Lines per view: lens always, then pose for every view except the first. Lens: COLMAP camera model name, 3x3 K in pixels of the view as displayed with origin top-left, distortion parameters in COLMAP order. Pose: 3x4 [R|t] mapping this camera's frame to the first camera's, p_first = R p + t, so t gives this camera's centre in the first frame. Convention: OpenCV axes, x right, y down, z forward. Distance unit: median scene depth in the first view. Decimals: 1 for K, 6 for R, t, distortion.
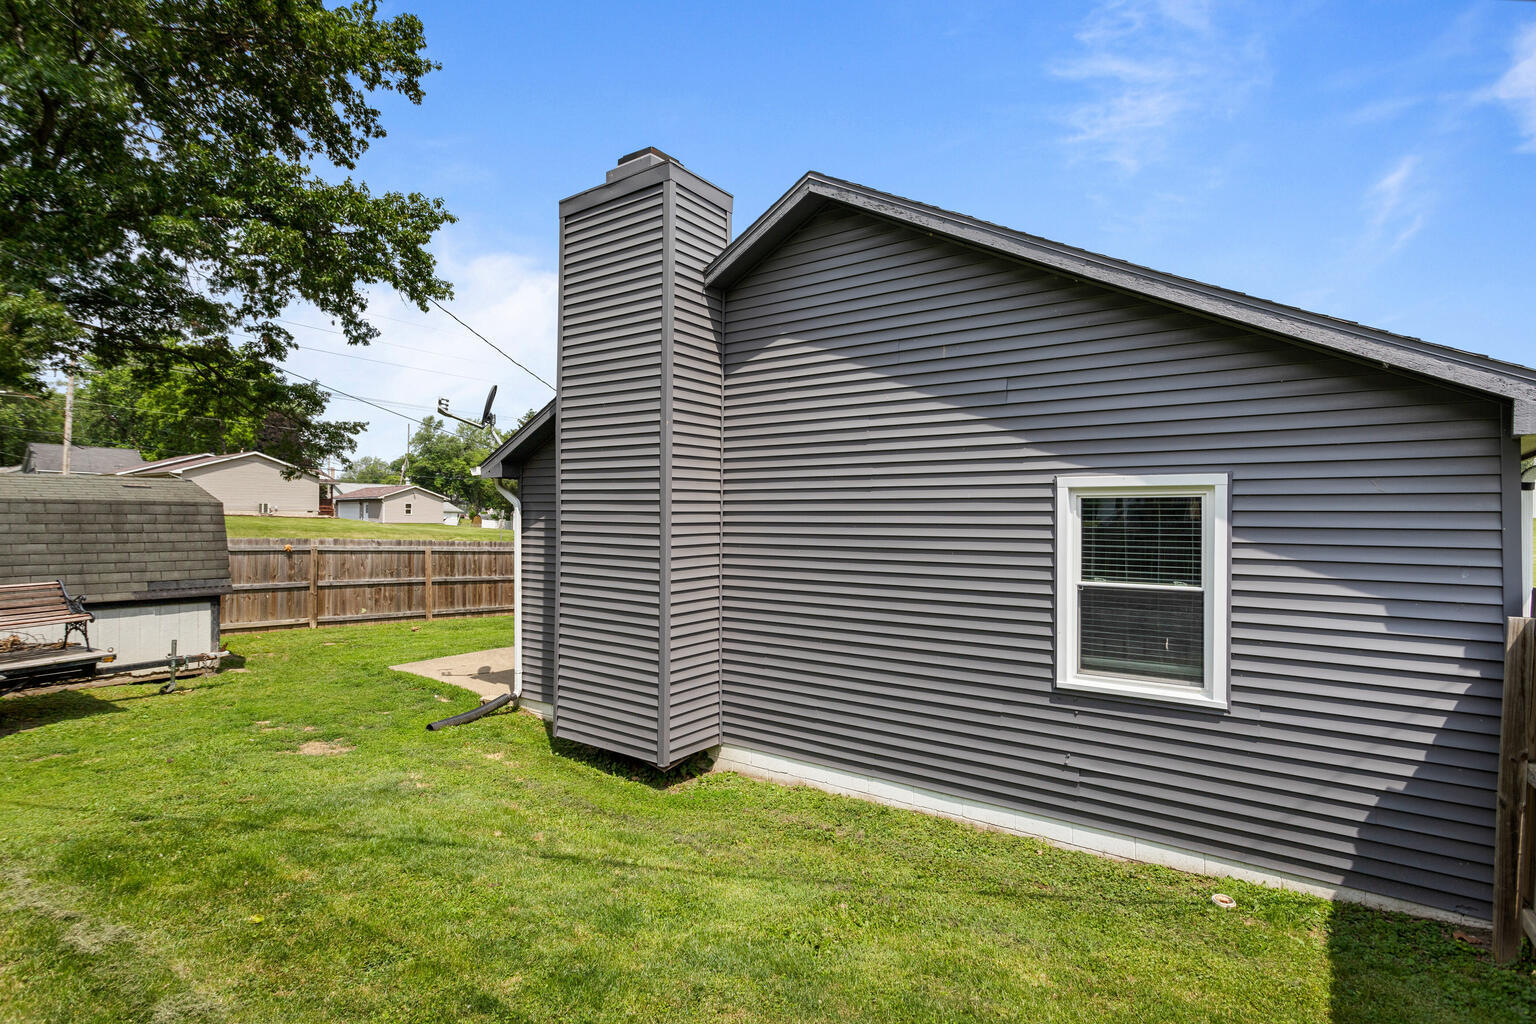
lens RADIAL K [[748.1, 0, 761.3], [0, 748.1, 515.1], [0, 0, 1]] dist [-0.000547, 0.001716]
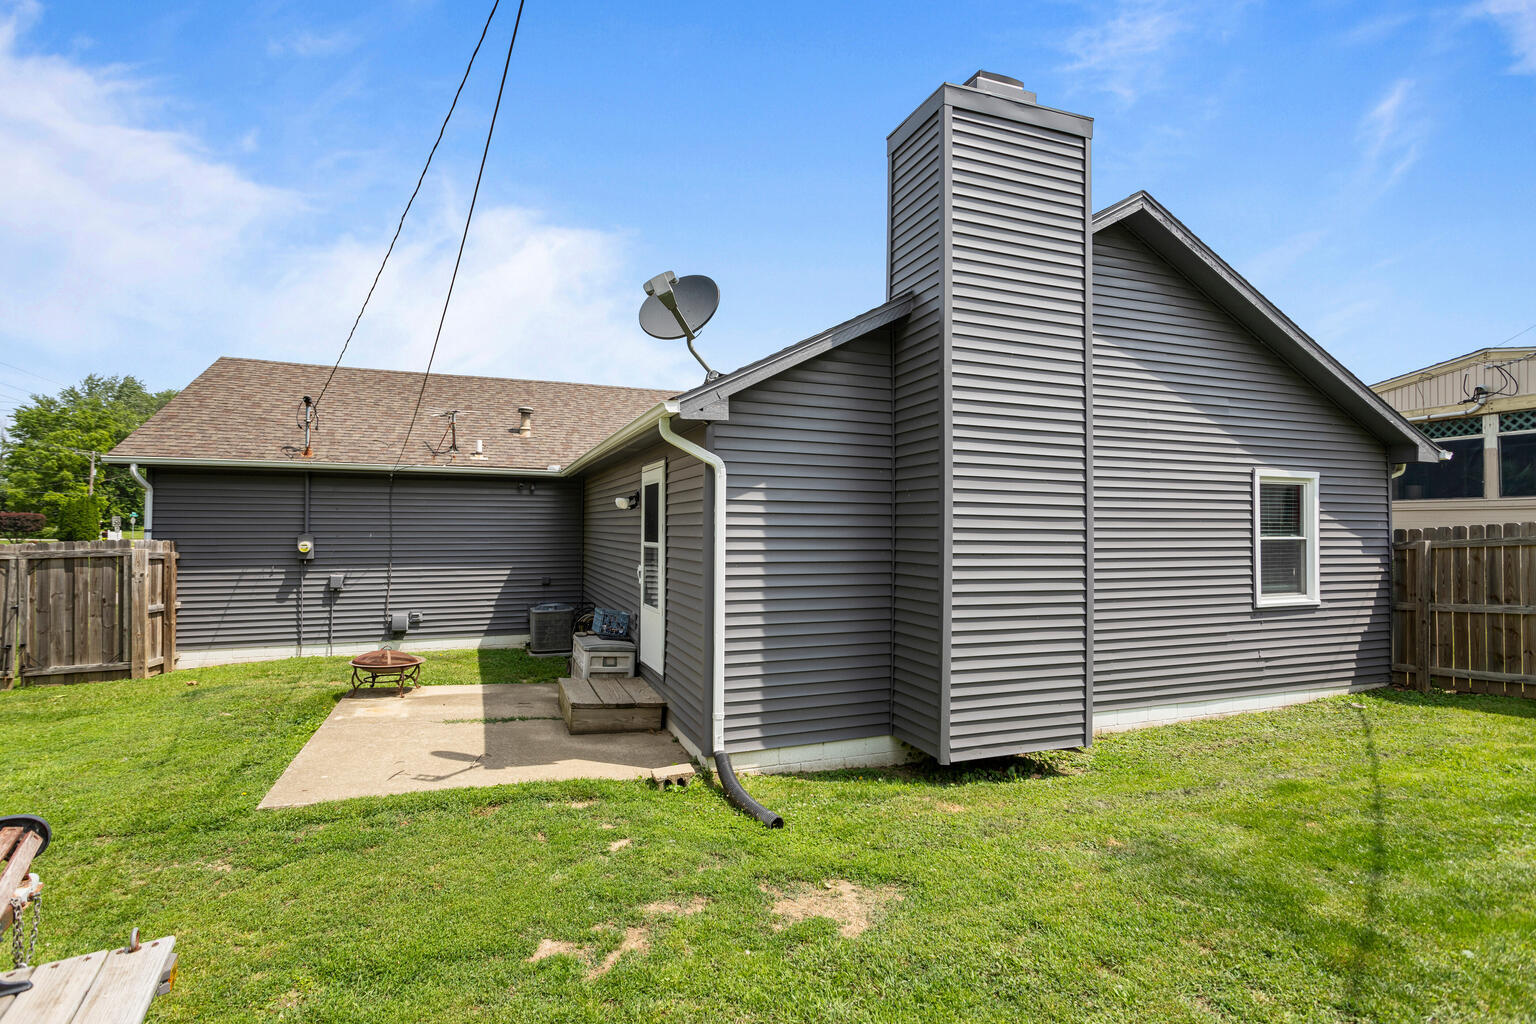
lens RADIAL K [[748.1, 0, 767.5], [0, 748.1, 515.4], [0, 0, 1]] dist [-0.000547, 0.001716]
pose [[0.550037, 0.006307, 0.835117, -1.528991], [-0.005523, 0.999977, -0.003915, 0.059622], [-0.835122, -0.002459, 0.550059, 1.075077]]
